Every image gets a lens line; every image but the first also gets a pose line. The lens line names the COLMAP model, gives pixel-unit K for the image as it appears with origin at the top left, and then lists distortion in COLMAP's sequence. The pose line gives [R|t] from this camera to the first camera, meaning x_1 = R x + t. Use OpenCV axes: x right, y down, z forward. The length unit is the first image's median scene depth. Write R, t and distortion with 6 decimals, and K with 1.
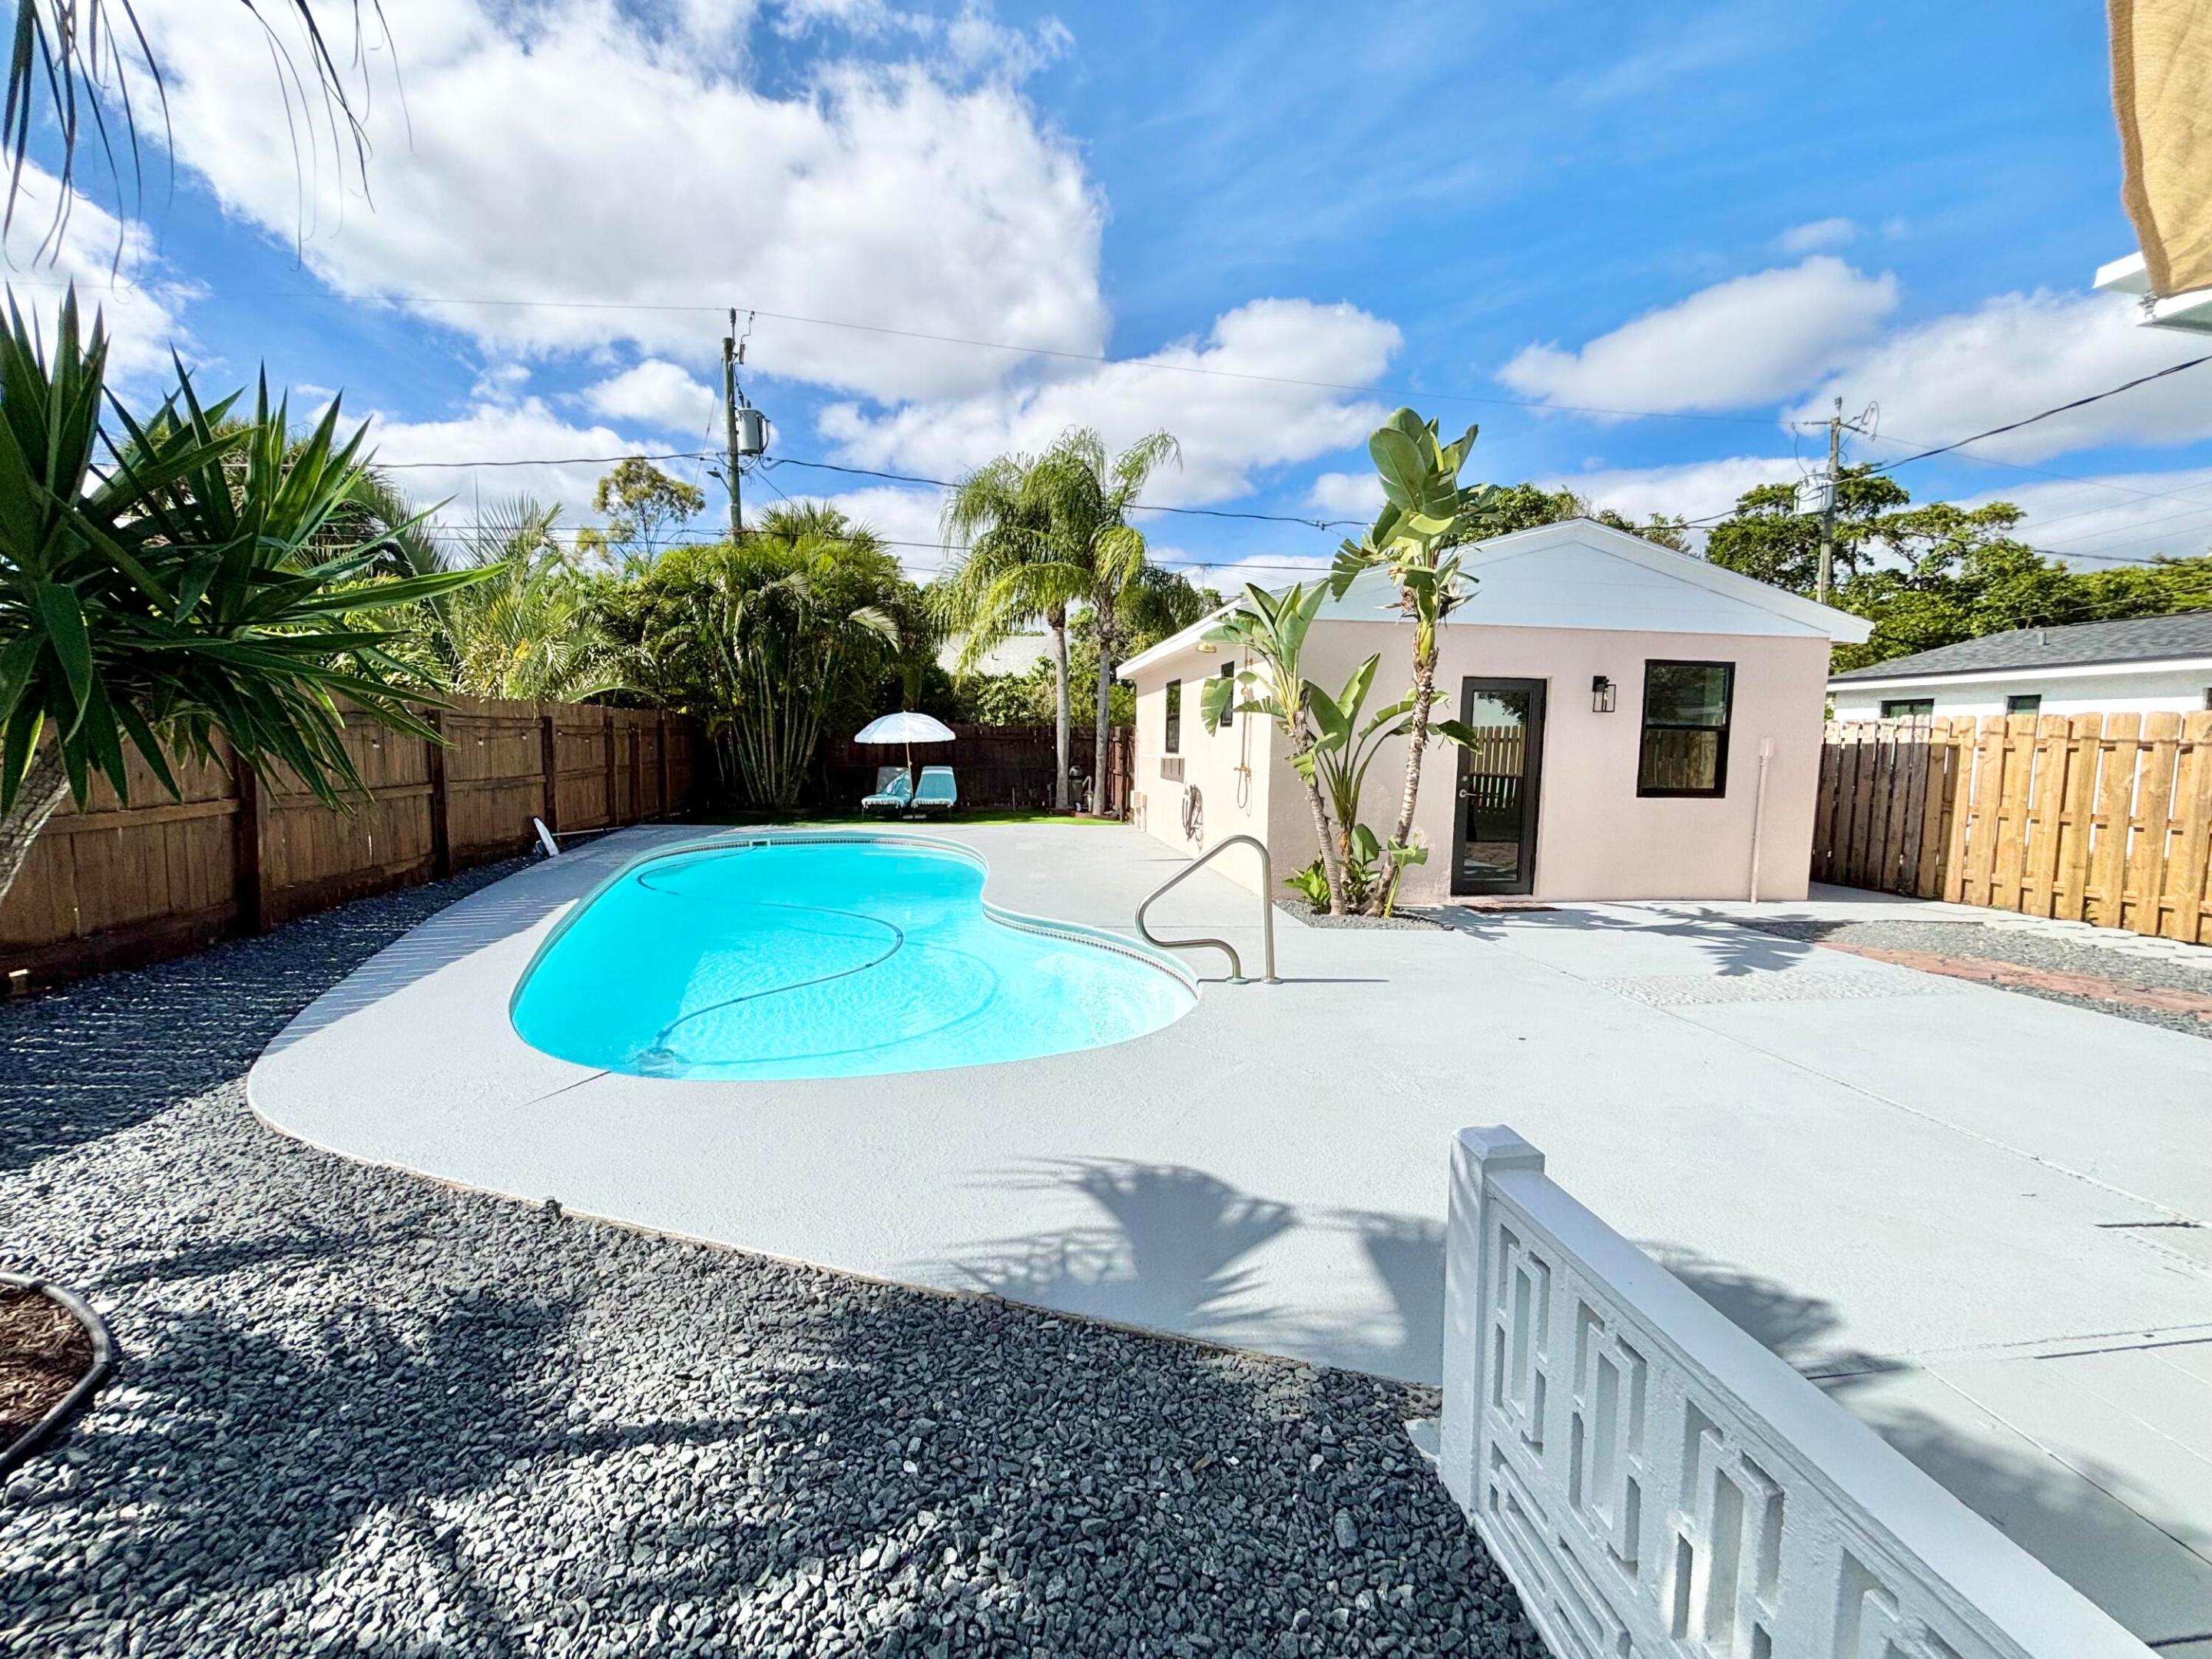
lens RADIAL K [[887.1, 0, 1101.6], [0, 887.1, 828.5], [0, 0, 1]] dist [0.004206, 0.000563]
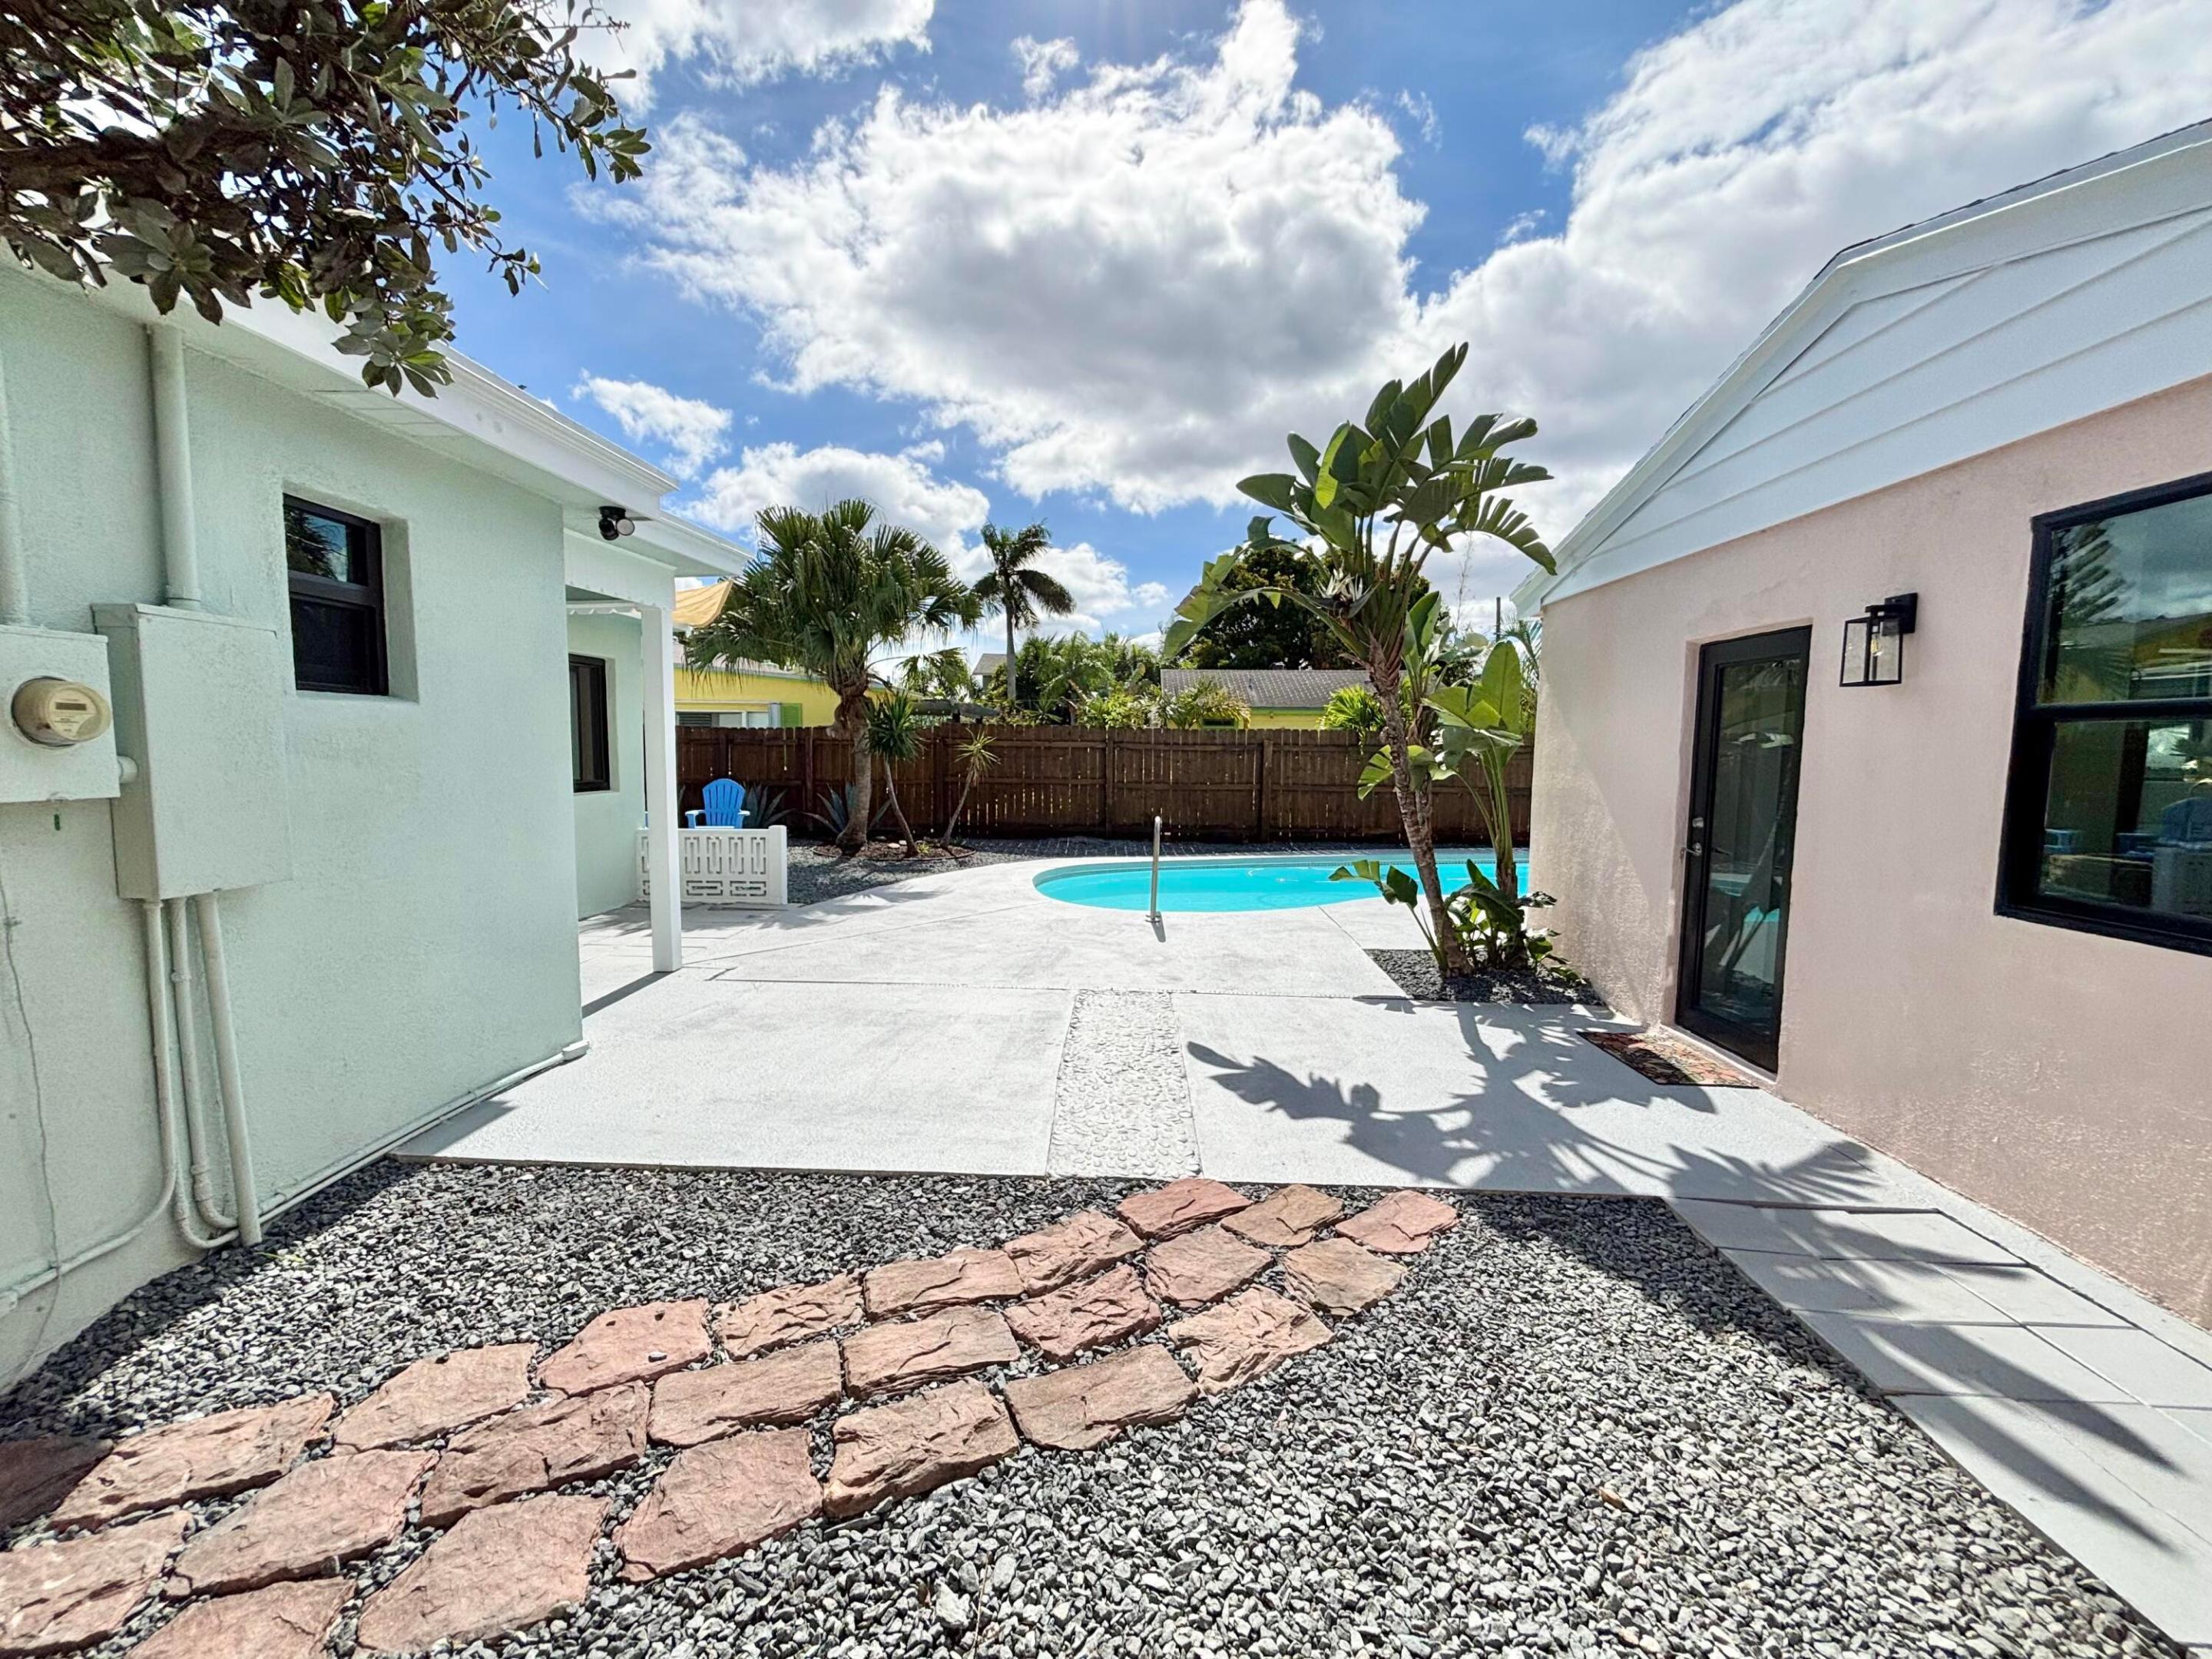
lens RADIAL K [[887.1, 0, 1110.7], [0, 887.1, 833.3], [0, 0, 1]] dist [0.004206, 0.000563]
pose [[-0.159543, 0.077375, -0.984154, 0.906802], [-0.114240, 0.988779, 0.096258, -0.054535], [0.980559, 0.127787, -0.148914, 0.633049]]
